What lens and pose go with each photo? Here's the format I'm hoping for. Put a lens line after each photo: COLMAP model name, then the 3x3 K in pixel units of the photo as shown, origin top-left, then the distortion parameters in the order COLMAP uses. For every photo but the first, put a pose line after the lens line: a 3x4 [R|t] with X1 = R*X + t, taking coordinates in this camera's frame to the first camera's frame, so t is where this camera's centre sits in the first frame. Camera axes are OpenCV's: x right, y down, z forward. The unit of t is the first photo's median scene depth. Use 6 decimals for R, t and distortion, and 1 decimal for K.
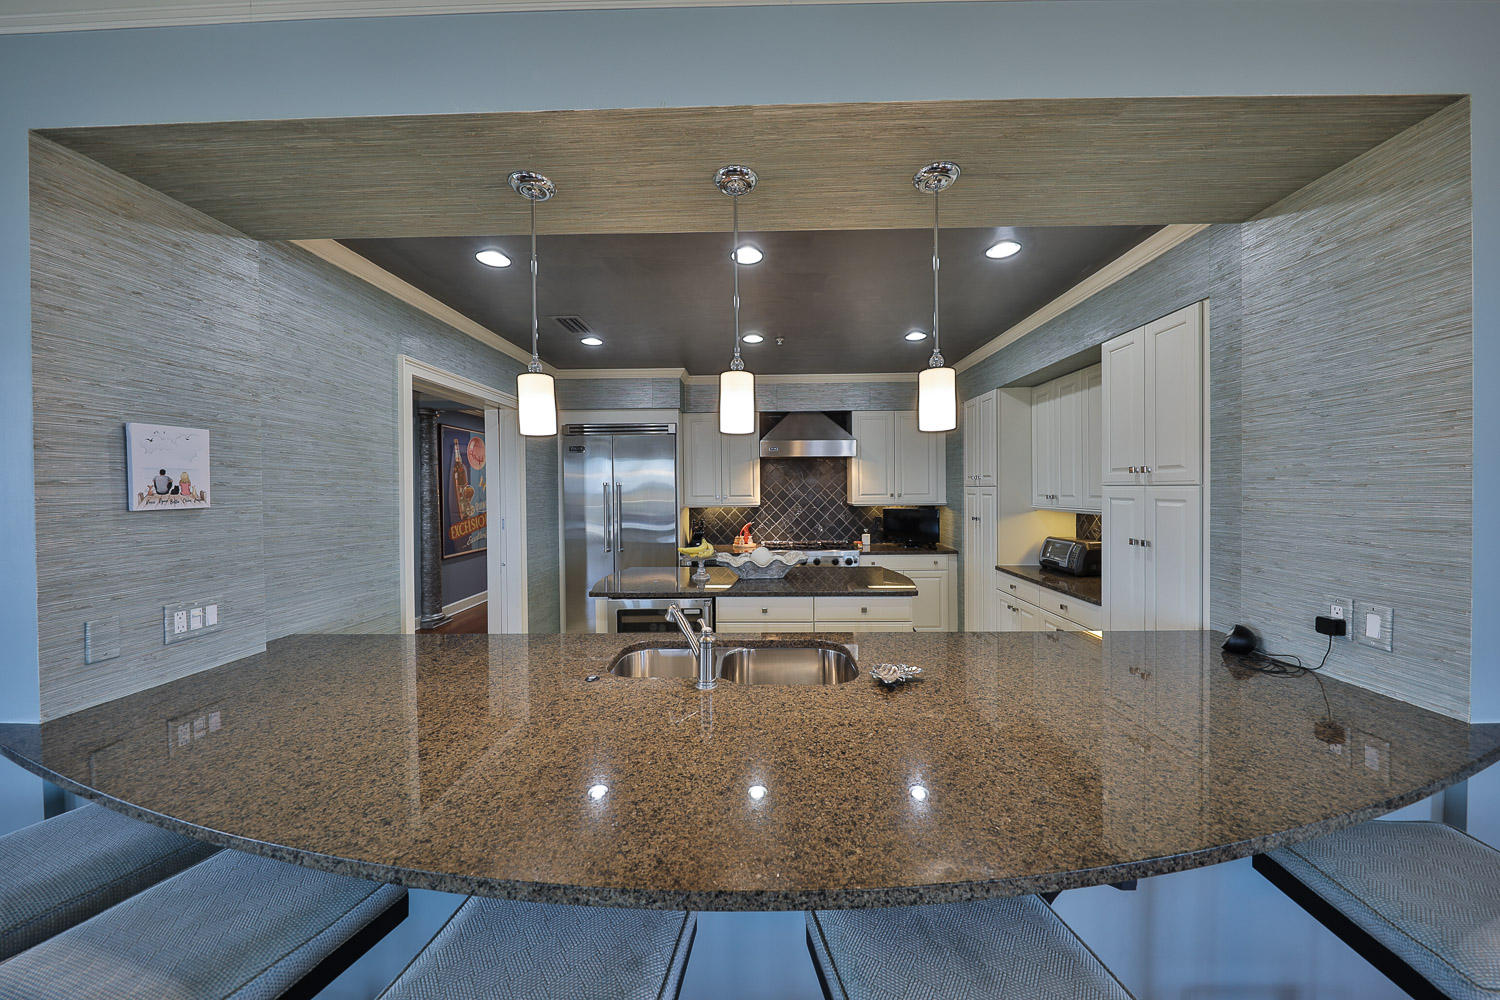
lens RADIAL K [[497.0, 0, 755.9], [0, 497.0, 497.0], [0, 0, 1]] dist [0.000758, 0.000028]
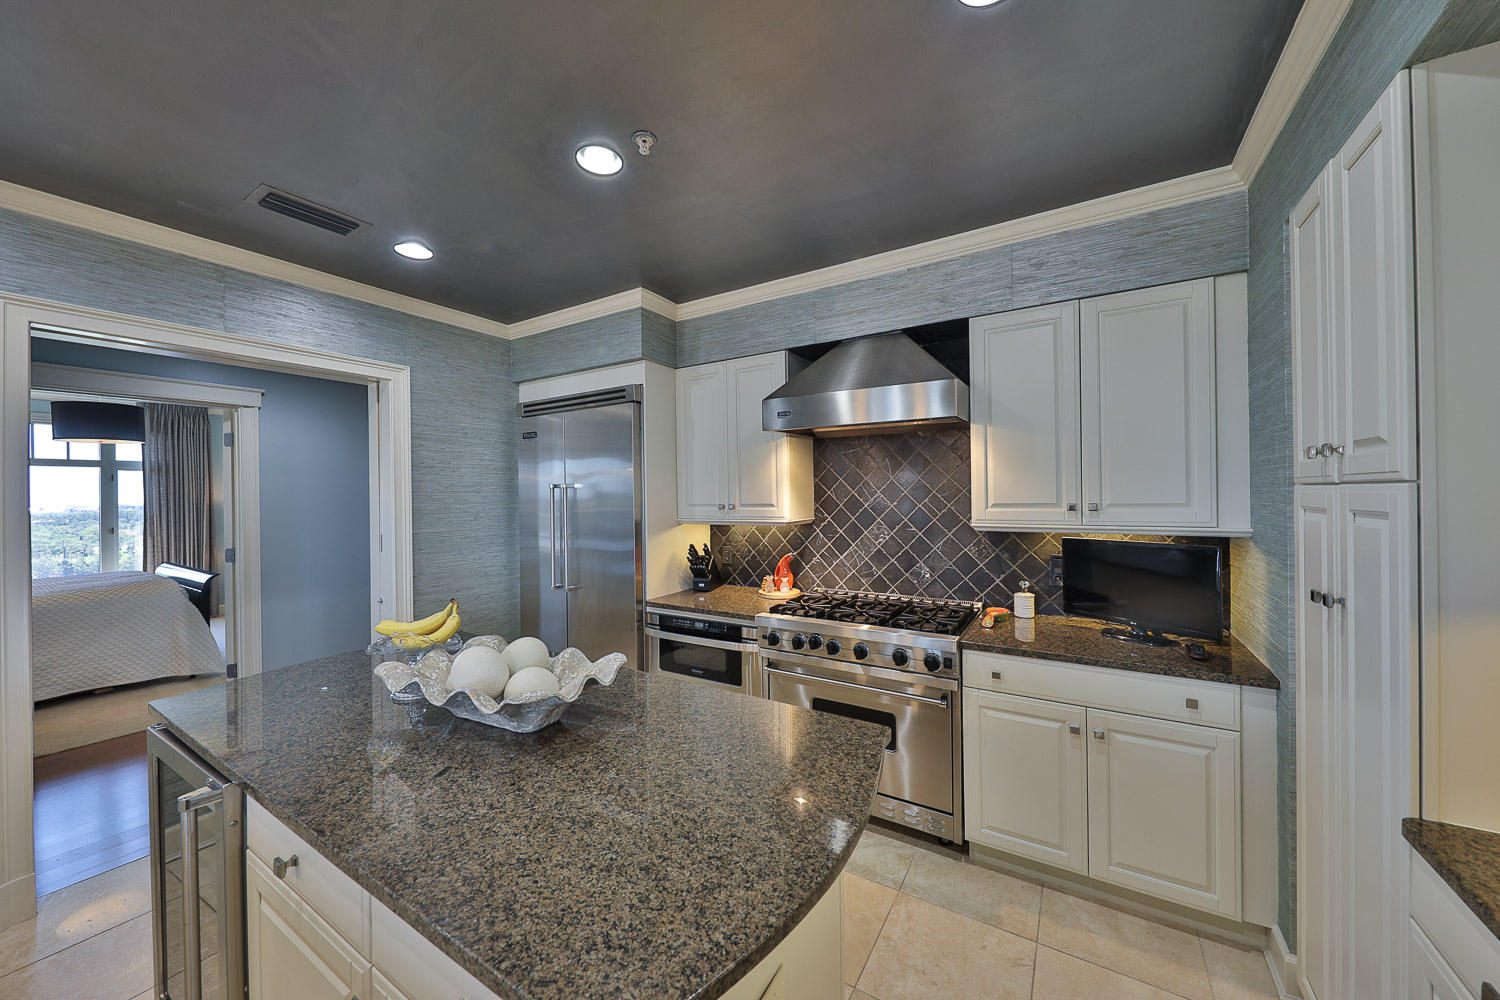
lens RADIAL K [[528.0, 0, 752.7], [0, 528.0, 495.2], [0, 0, 1]] dist [0.000155, -0.000132]
pose [[0.860345, 0.000328, -0.509712, 0.268593], [-0.005540, 0.999947, -0.008708, -0.008351], [0.509682, 0.010316, 0.860301, 0.492484]]
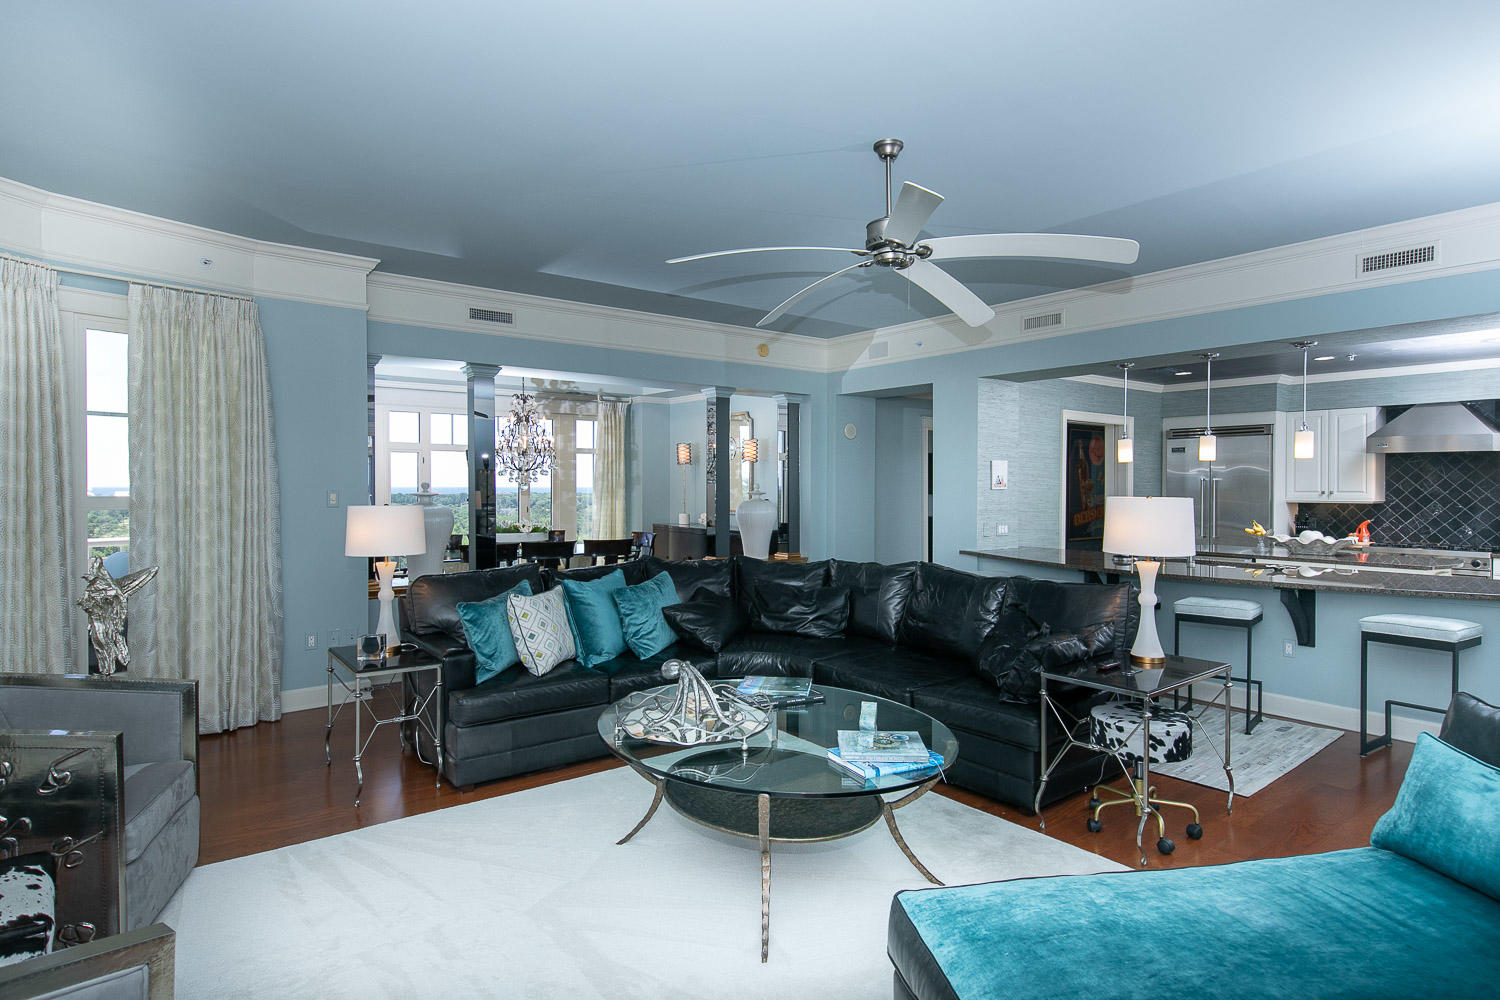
lens RADIAL K [[817.1, 0, 754.6], [0, 817.1, 495.7], [0, 0, 1]] dist [0.001074, 0.001274]
pose [[0.625057, 0.019240, -0.780342, 0.504782], [-0.019987, 0.999763, 0.008640, 0.015321], [0.780323, 0.010196, 0.625294, -0.962928]]
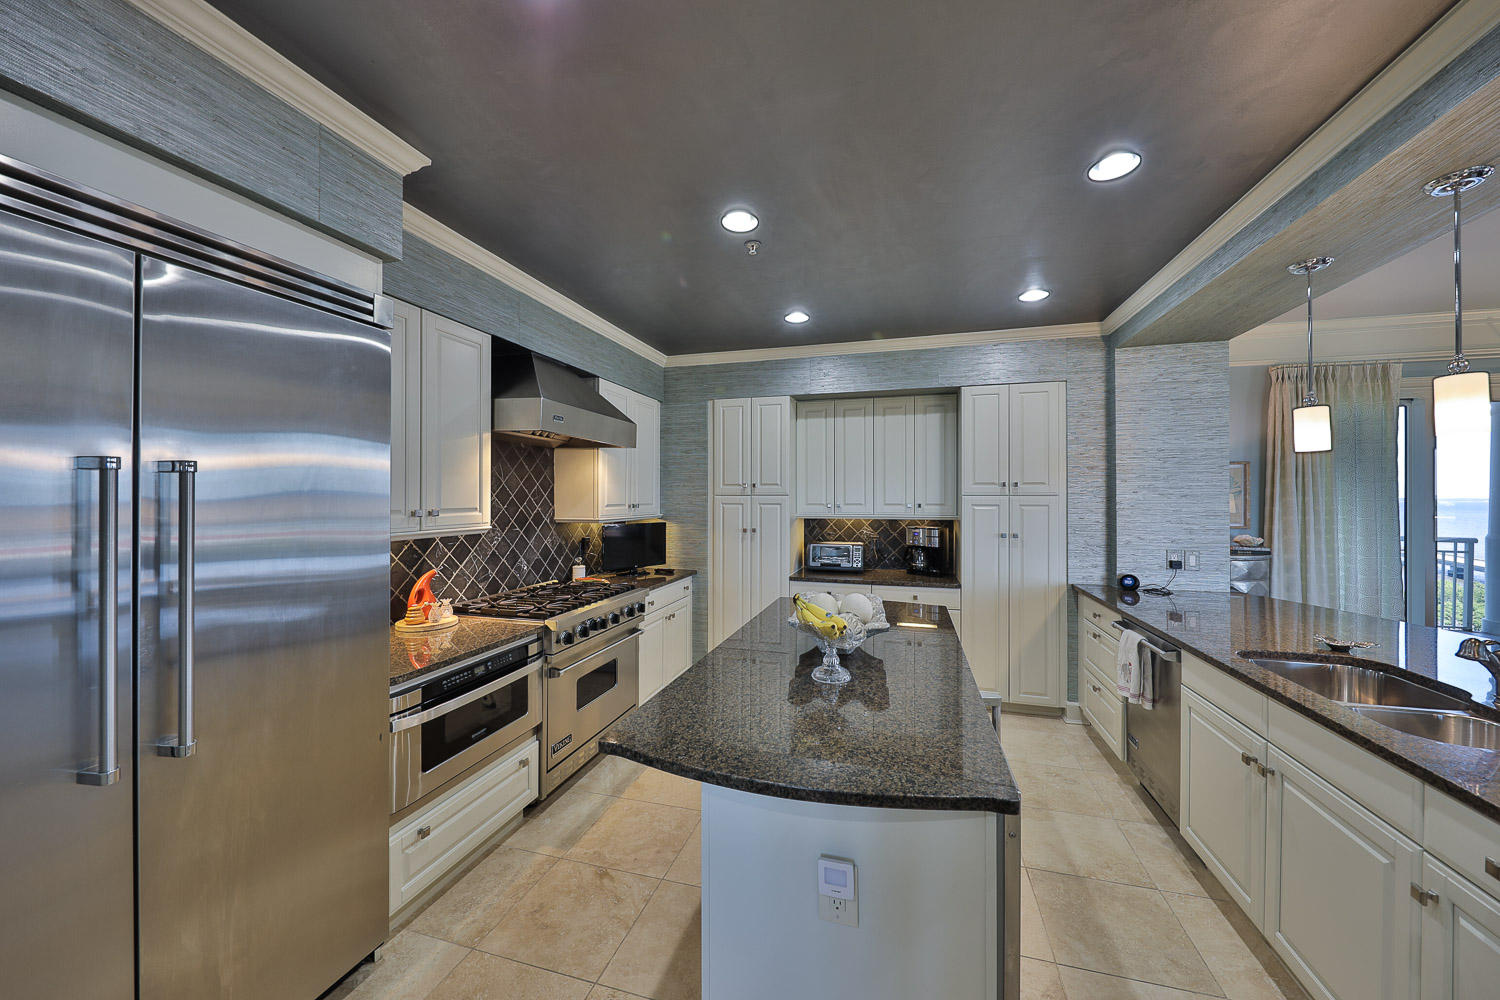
lens RADIAL K [[528.0, 0, 752.7], [0, 528.0, 495.2], [0, 0, 1]] dist [0.000155, -0.000132]
pose [[0.264488, 0.012710, 0.964305, -0.419327], [0.013742, 0.999762, -0.016947, -0.003937], [-0.964291, 0.017733, 0.264251, 0.625417]]
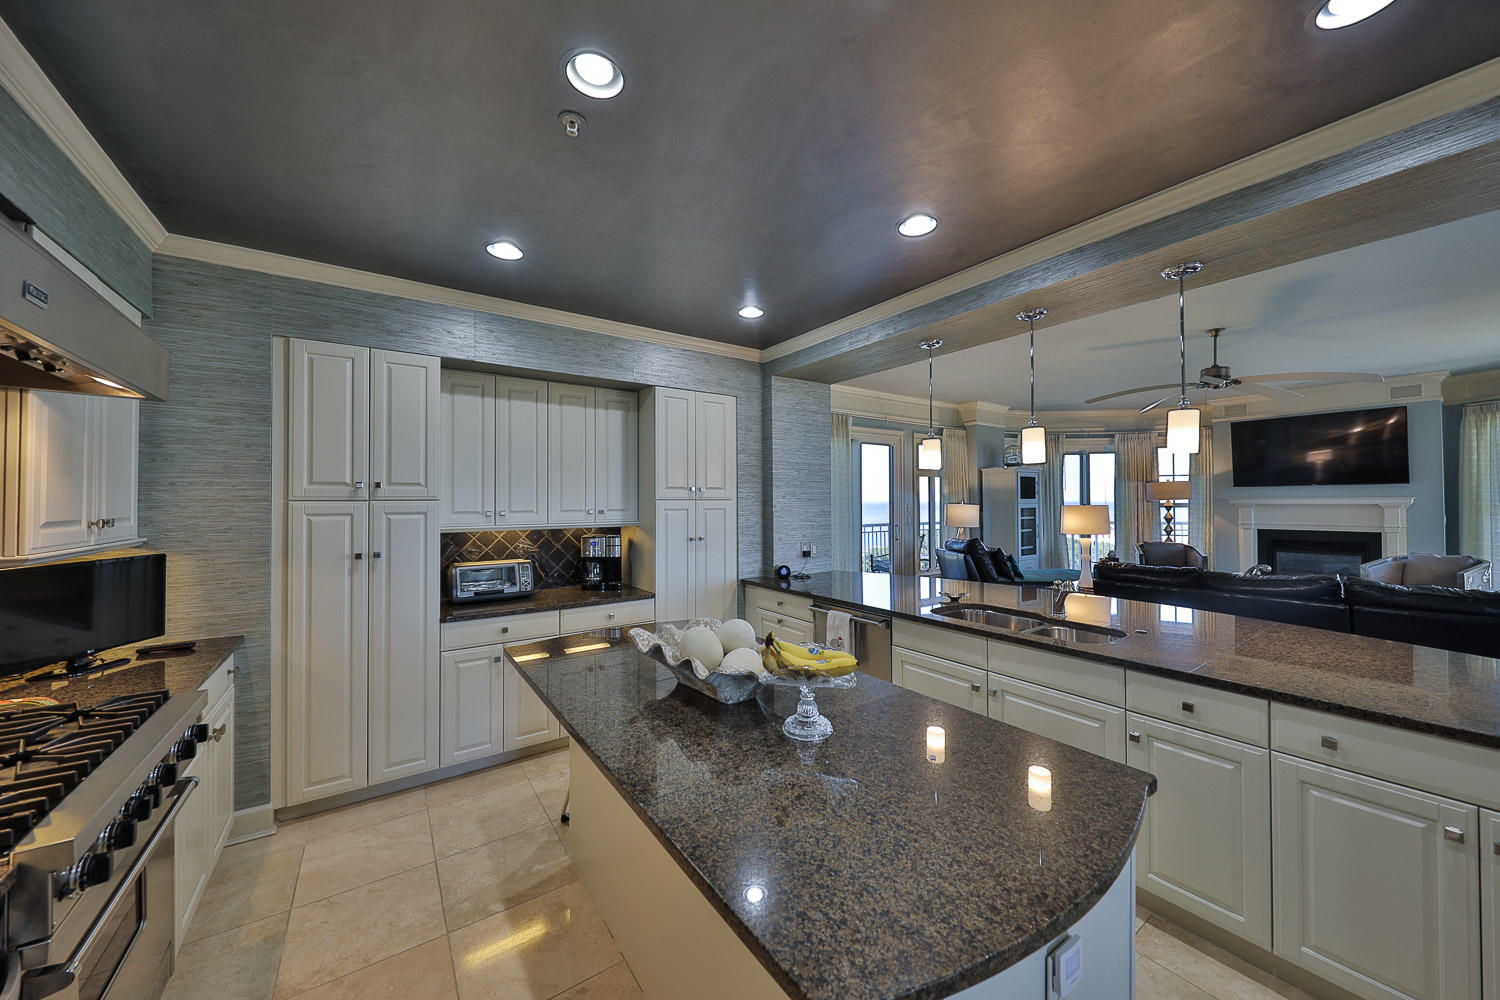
lens RADIAL K [[528.0, 0, 752.7], [0, 528.0, 495.2], [0, 0, 1]] dist [0.000155, -0.000132]
pose [[-0.585626, 0.022121, 0.810279, -0.275338], [0.024808, 0.999648, -0.009361, -0.008661], [-0.810201, 0.014620, -0.585969, 0.846101]]
